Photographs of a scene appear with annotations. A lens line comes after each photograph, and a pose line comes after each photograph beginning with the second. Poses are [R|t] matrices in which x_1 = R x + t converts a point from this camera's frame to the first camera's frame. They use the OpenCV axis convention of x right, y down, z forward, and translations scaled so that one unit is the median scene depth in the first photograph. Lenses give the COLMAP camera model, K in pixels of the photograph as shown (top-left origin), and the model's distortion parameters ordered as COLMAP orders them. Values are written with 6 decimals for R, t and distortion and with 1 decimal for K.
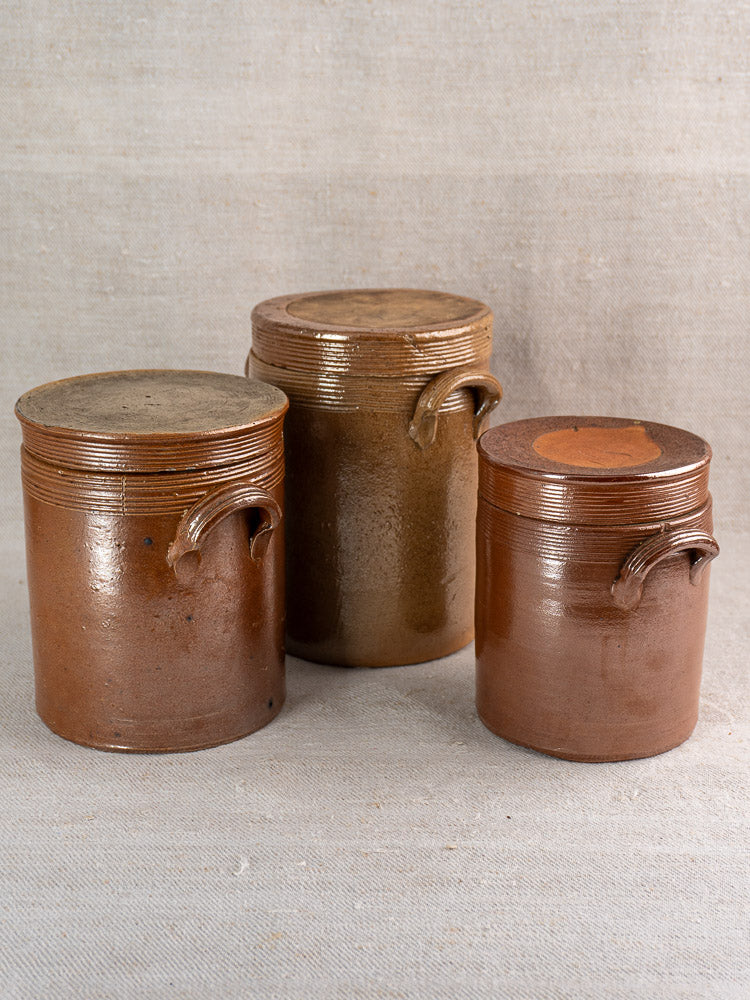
lens RADIAL K [[1519.1, 0, 379.4], [0, 1519.1, 478.3], [0, 0, 1]] dist [0.004296, 0.148977]
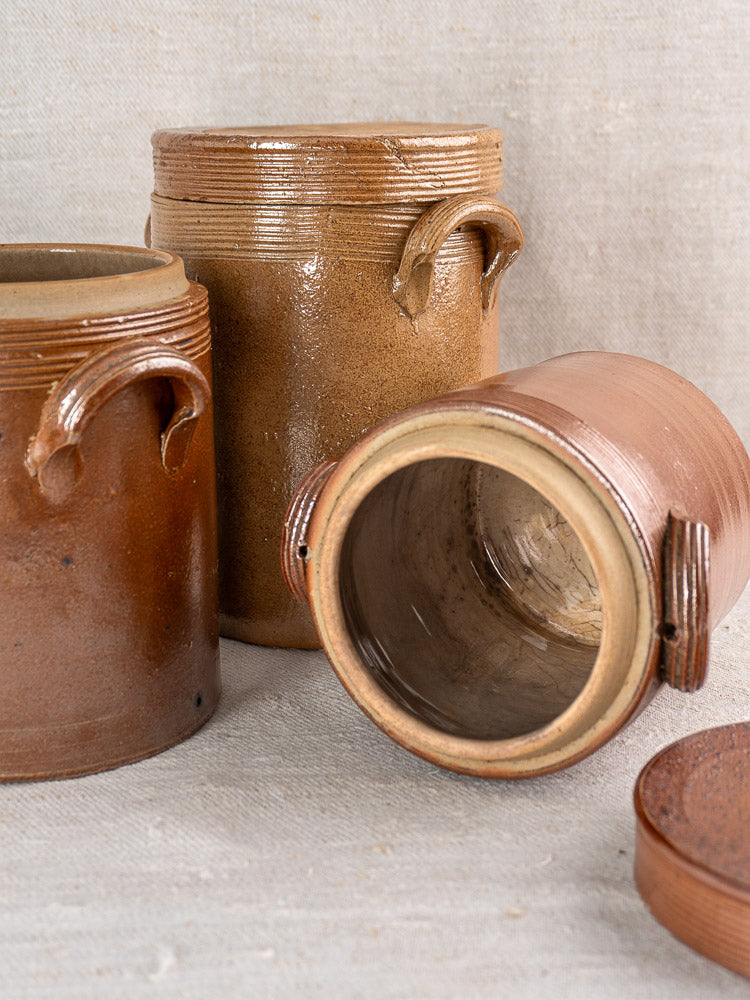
lens RADIAL K [[1535.0, 0, 375.2], [0, 1535.0, 476.4], [0, 0, 1]] dist [0.044361, 0.026715]
pose [[0.997896, -0.029856, 0.057545, -0.027271], [0.031827, 0.998927, -0.033638, 0.067249], [-0.056478, 0.035399, 0.997776, 0.293142]]
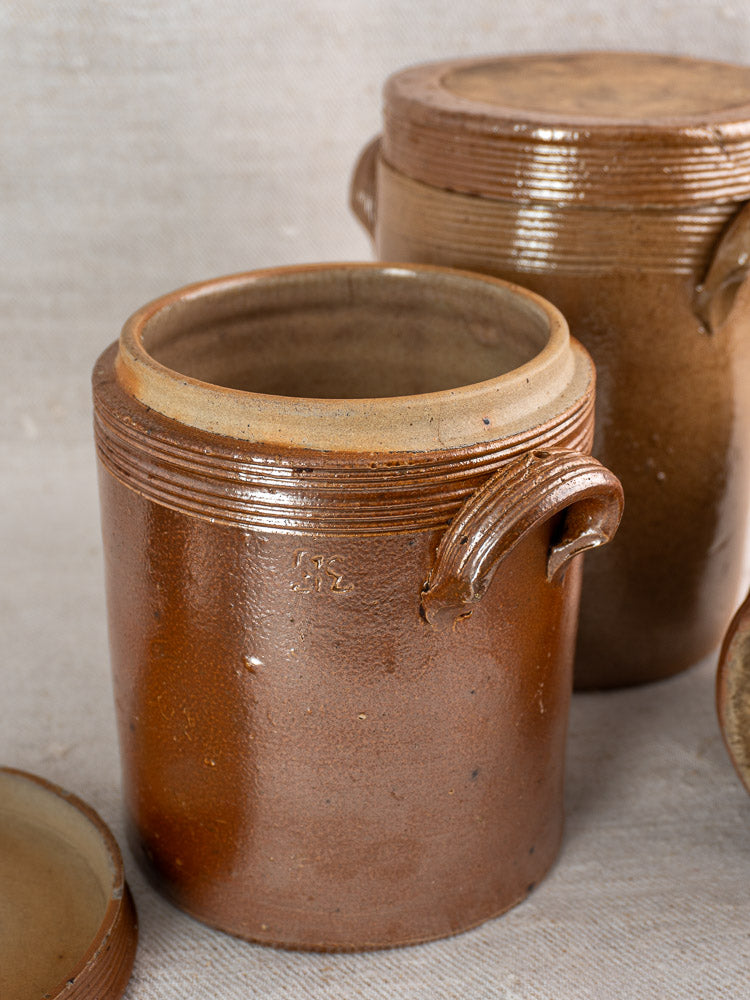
lens RADIAL K [[1545.3, 0, 396.4], [0, 1545.3, 562.5], [0, 0, 1]] dist [0.011860, 0.231727]
pose [[0.992238, -0.053427, 0.112293, -0.147985], [0.032973, 0.983717, 0.176673, -0.037949], [-0.119904, -0.171599, 0.977843, 0.385569]]
